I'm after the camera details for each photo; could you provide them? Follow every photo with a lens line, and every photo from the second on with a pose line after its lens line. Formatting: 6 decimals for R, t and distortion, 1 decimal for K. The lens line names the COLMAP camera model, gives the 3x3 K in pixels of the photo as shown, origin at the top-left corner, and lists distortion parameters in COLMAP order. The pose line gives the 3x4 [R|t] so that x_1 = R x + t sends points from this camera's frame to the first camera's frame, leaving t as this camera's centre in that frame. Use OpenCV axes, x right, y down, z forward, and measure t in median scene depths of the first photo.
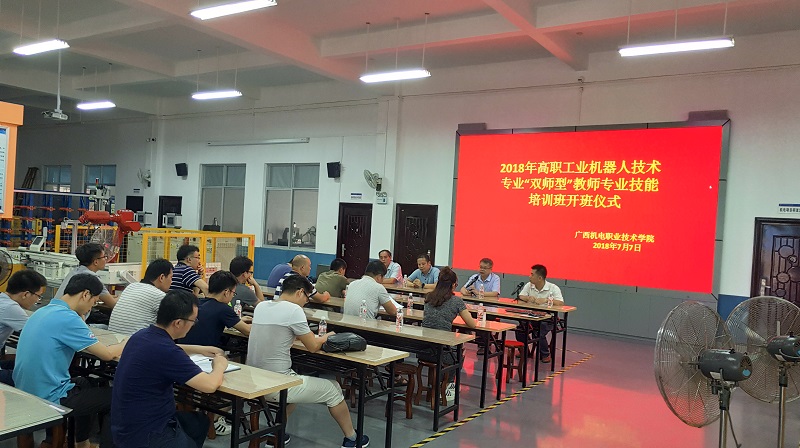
lens RADIAL K [[607.2, 0, 400.3], [0, 607.2, 222.2], [0, 0, 1]] dist [0.008135, 0.007386]
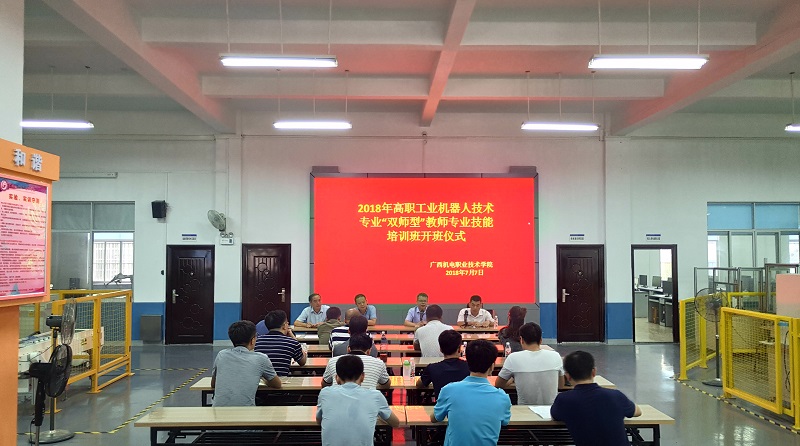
lens RADIAL K [[607.2, 0, 401.4], [0, 607.2, 224.7], [0, 0, 1]] dist [0.008135, 0.007386]
pose [[0.820409, -0.027022, 0.571138, -0.426741], [0.045836, 0.998776, -0.018587, -0.037988], [-0.569936, 0.041428, 0.820644, 0.059115]]
